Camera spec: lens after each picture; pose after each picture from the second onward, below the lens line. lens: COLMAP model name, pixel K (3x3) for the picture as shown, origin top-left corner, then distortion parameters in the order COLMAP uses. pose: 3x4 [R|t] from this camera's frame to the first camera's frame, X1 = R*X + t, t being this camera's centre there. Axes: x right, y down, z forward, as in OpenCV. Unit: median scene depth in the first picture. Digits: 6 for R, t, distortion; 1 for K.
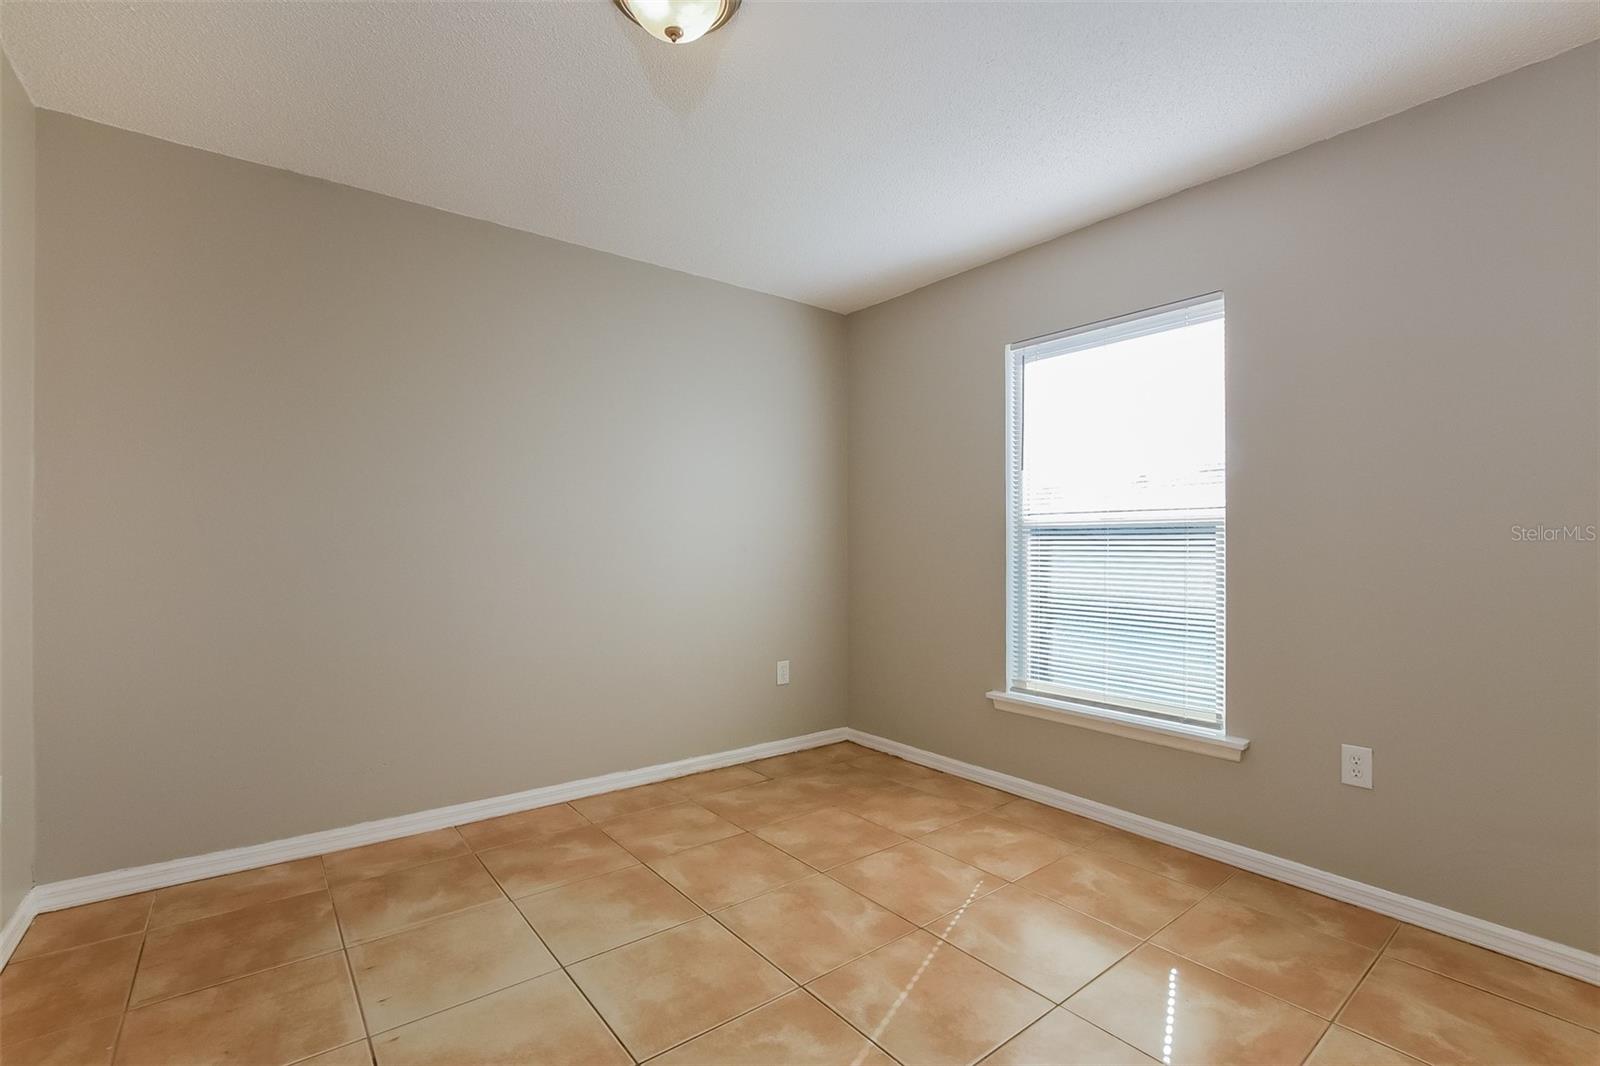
lens RADIAL K [[695.1, 0, 801.4], [0, 695.1, 538.5], [0, 0, 1]] dist [-0.016888, 0.001542]
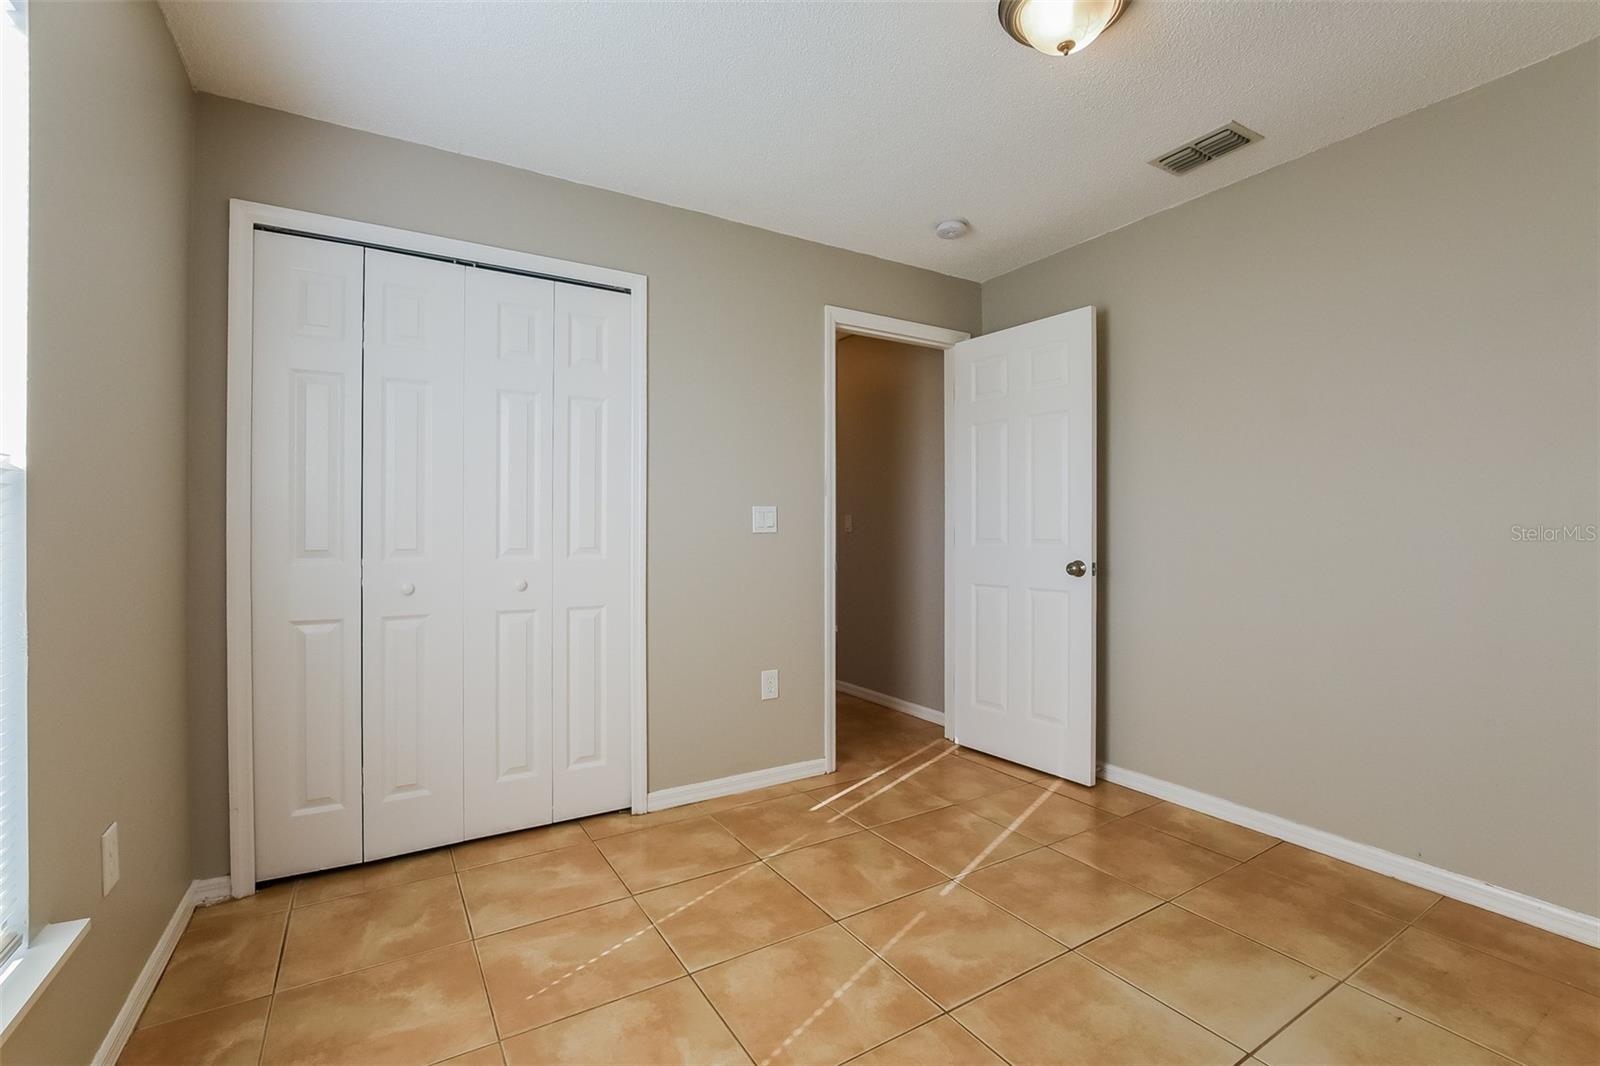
lens RADIAL K [[695.1, 0, 798.8], [0, 695.1, 531.4], [0, 0, 1]] dist [-0.016888, 0.001542]
pose [[-0.993062, -0.005561, 0.117464, 0.092461], [-0.006094, 0.999973, -0.004177, 0.019075], [-0.117438, -0.004864, -0.993068, 1.976953]]
